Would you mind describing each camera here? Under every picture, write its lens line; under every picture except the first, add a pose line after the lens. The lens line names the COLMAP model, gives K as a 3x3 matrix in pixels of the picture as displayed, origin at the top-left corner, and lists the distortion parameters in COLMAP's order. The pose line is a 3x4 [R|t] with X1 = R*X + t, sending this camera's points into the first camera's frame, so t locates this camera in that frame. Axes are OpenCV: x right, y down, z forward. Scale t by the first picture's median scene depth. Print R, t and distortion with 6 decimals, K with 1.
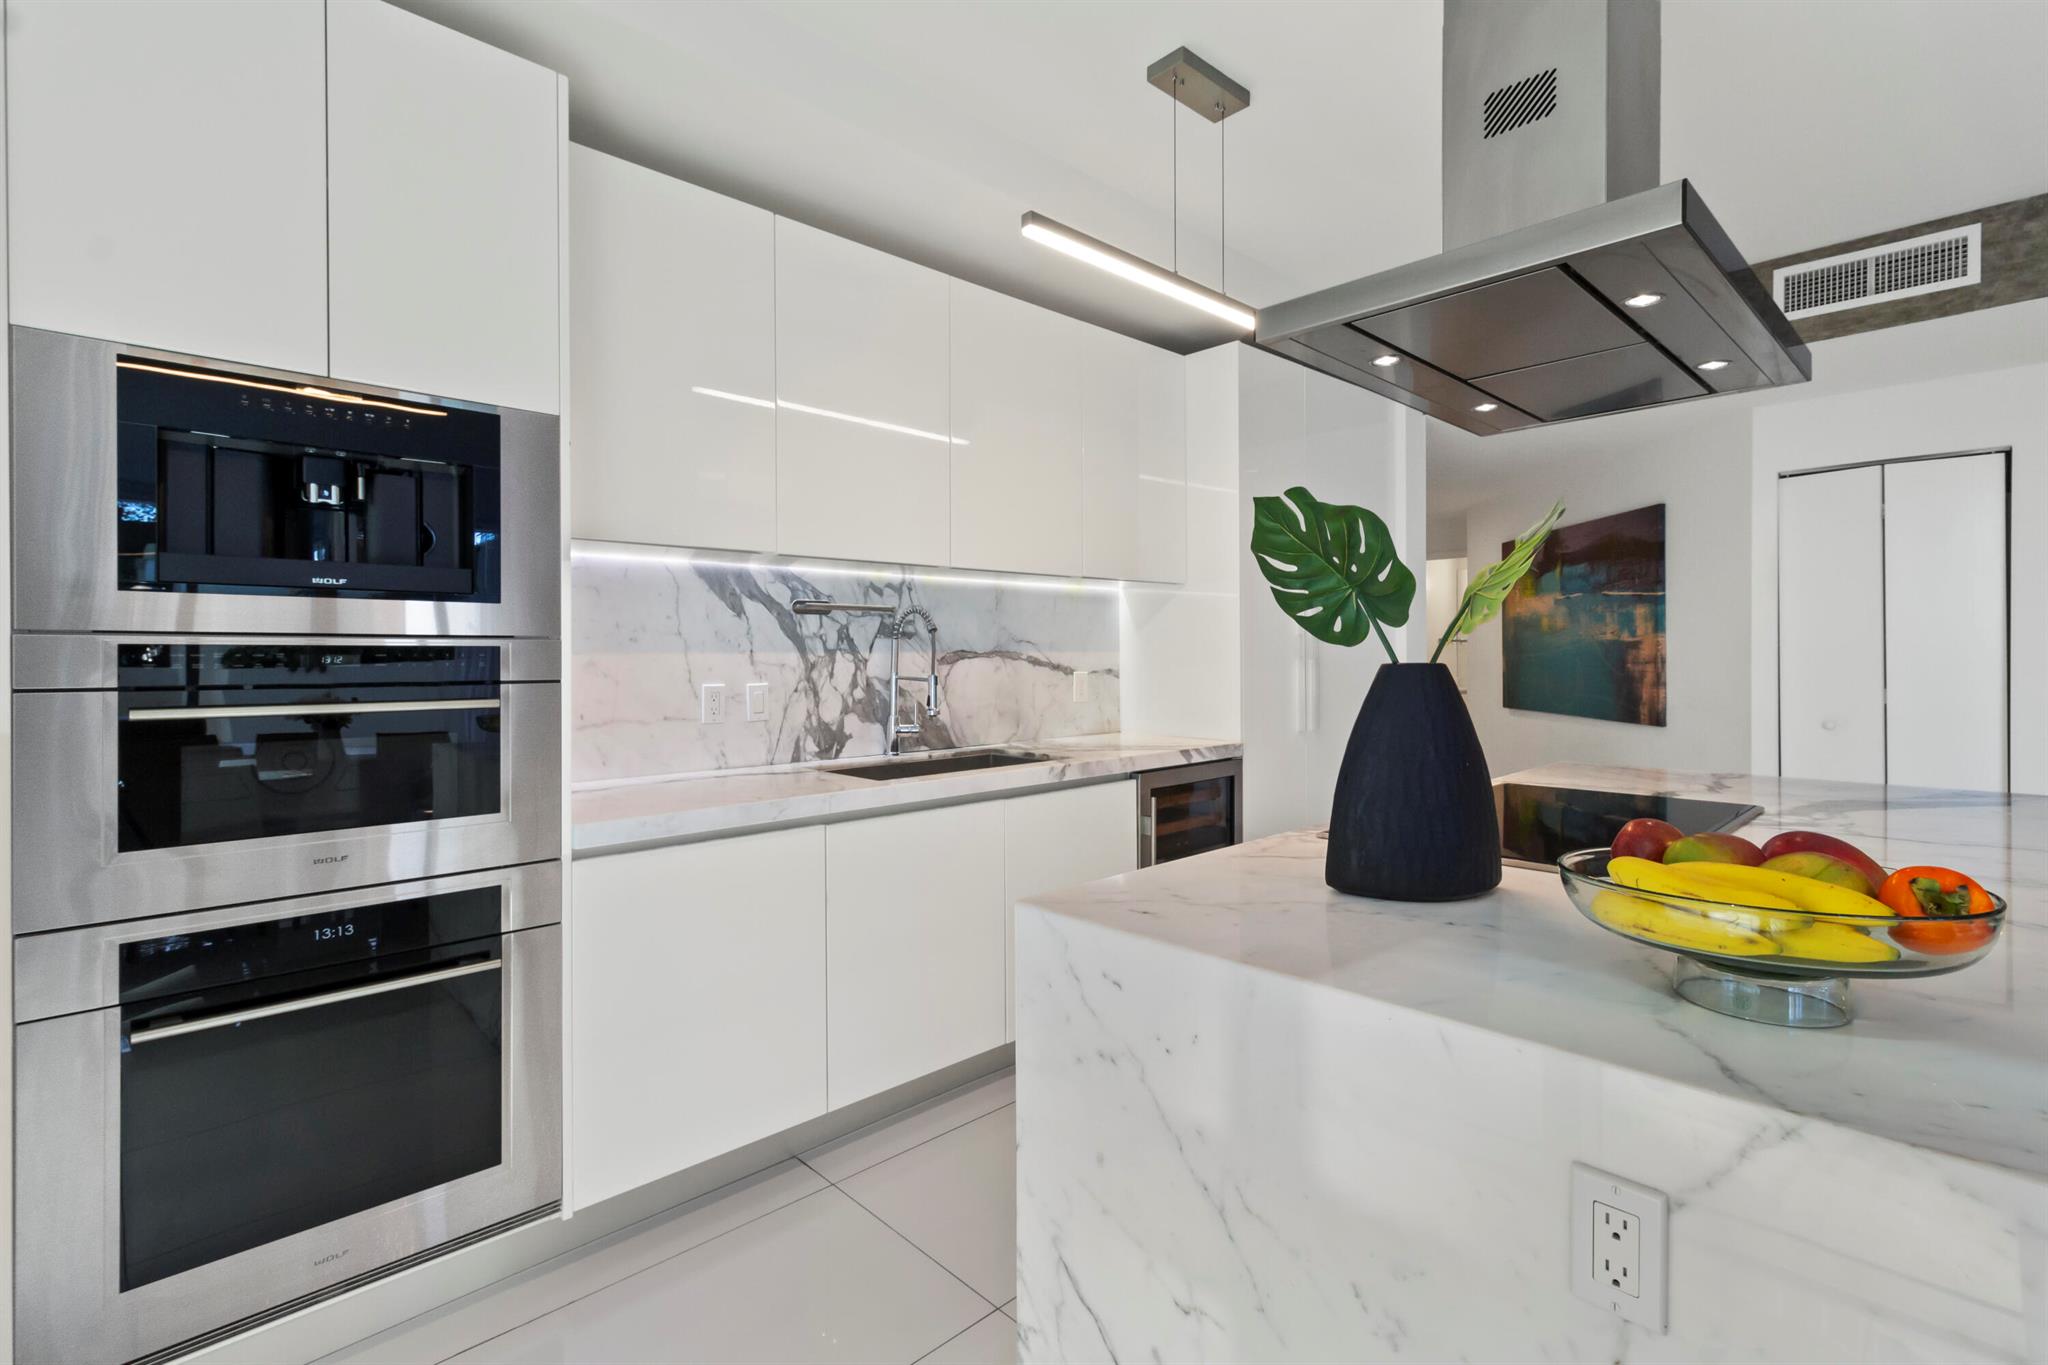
lens RADIAL K [[945.8, 0, 1035.0], [0, 945.8, 661.8], [0, 0, 1]] dist [0.007060, 0.000243]
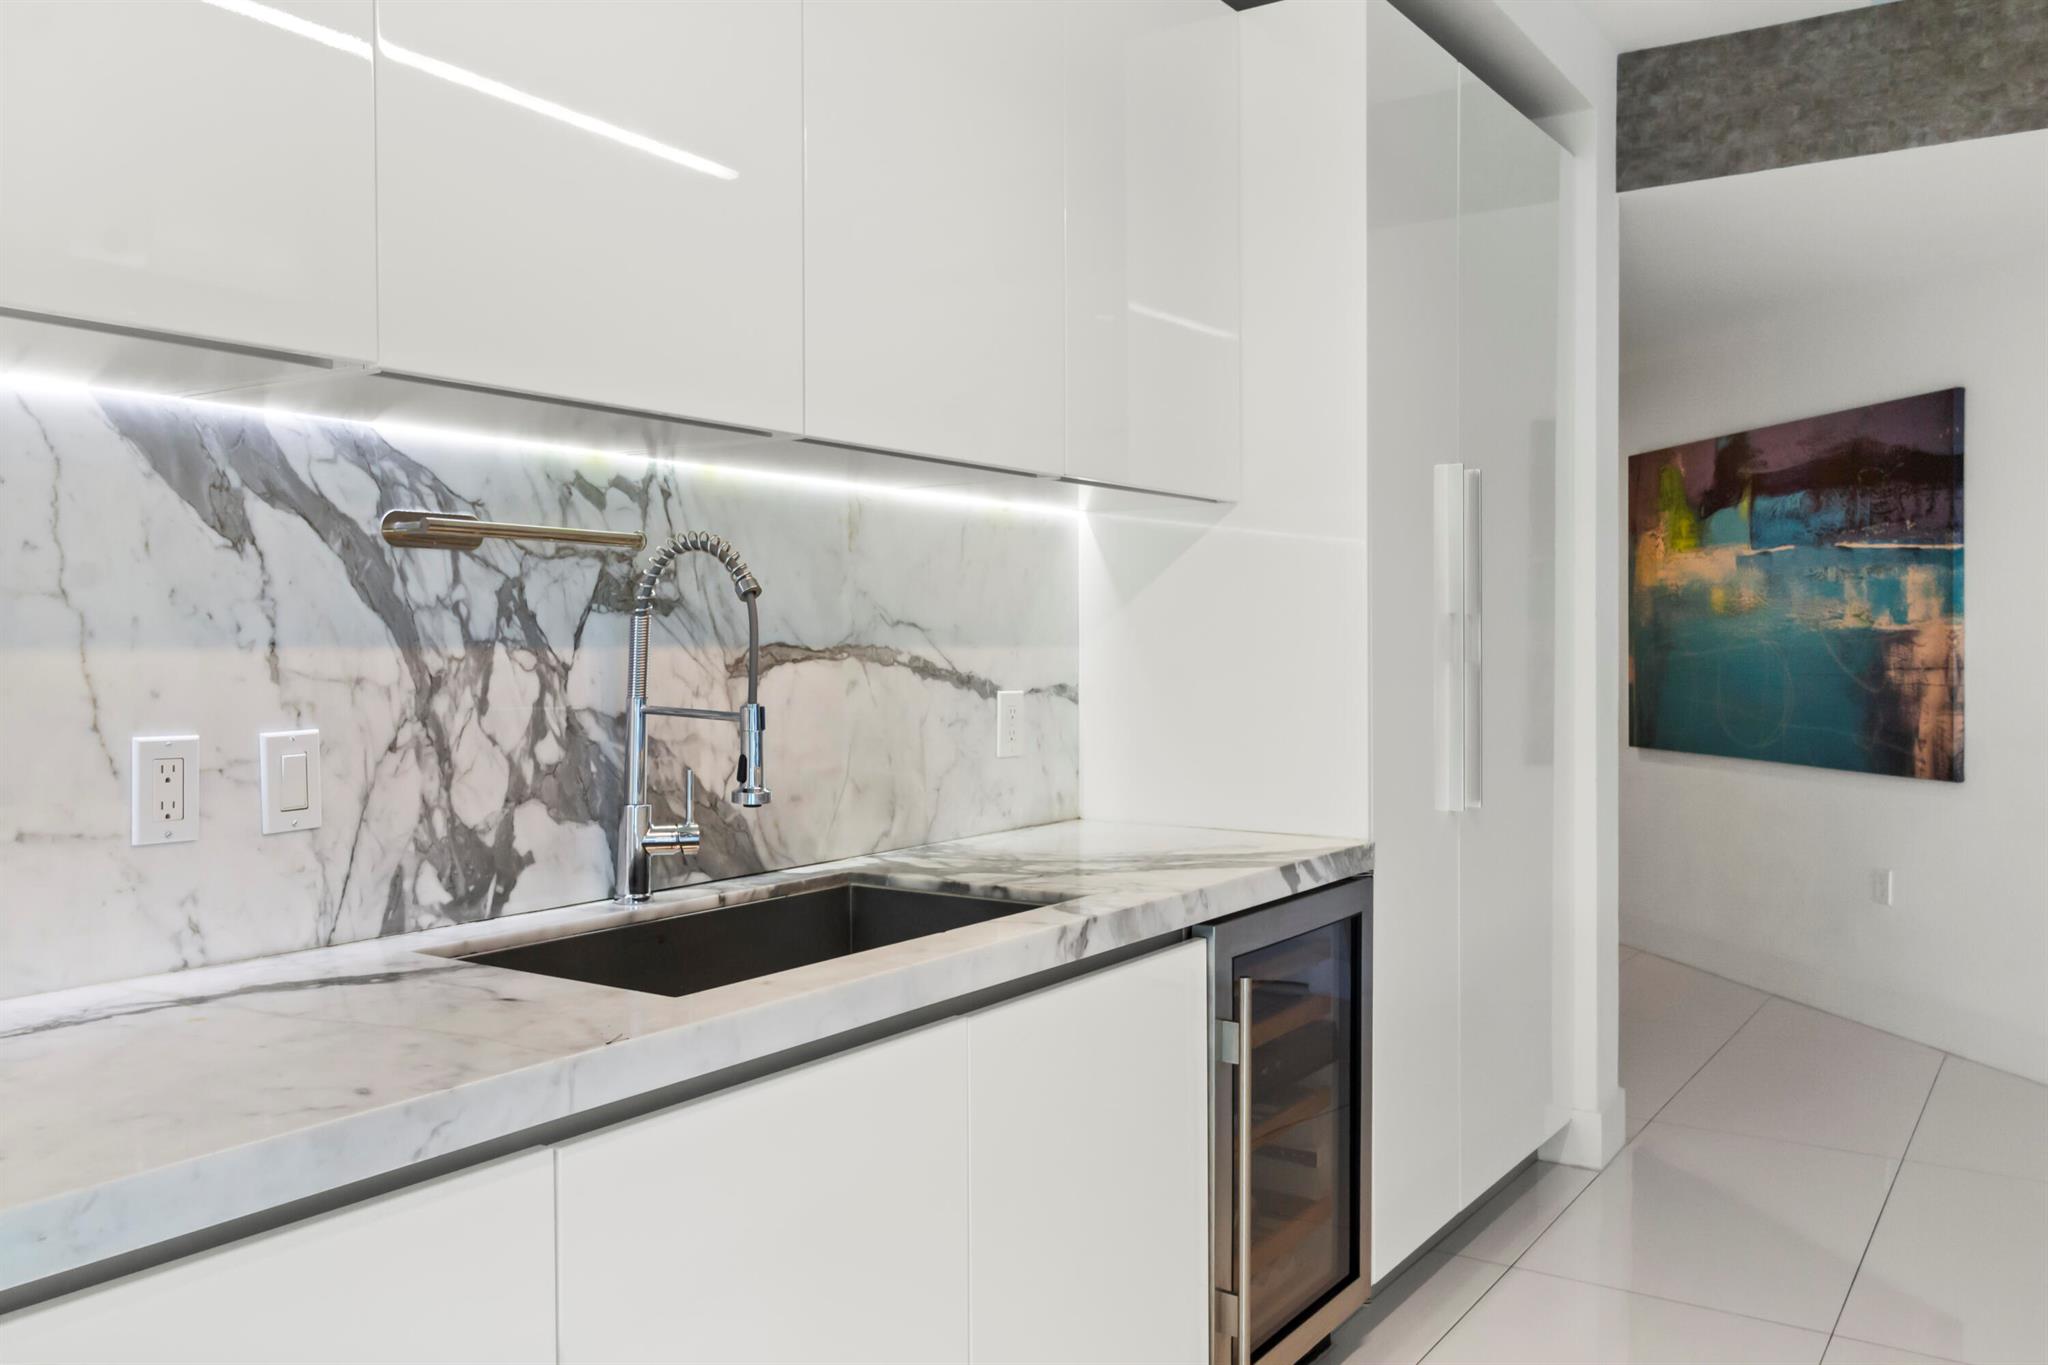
lens RADIAL K [[1619.8, 0, 1051.0], [0, 1619.8, 671.6], [0, 0, 1]] dist [0.003577, 0.003357]
pose [[0.974890, -0.000852, 0.222685, -0.130405], [-0.000319, 0.999986, 0.005225, -0.003513], [-0.222687, -0.005165, 0.974876, 0.283212]]
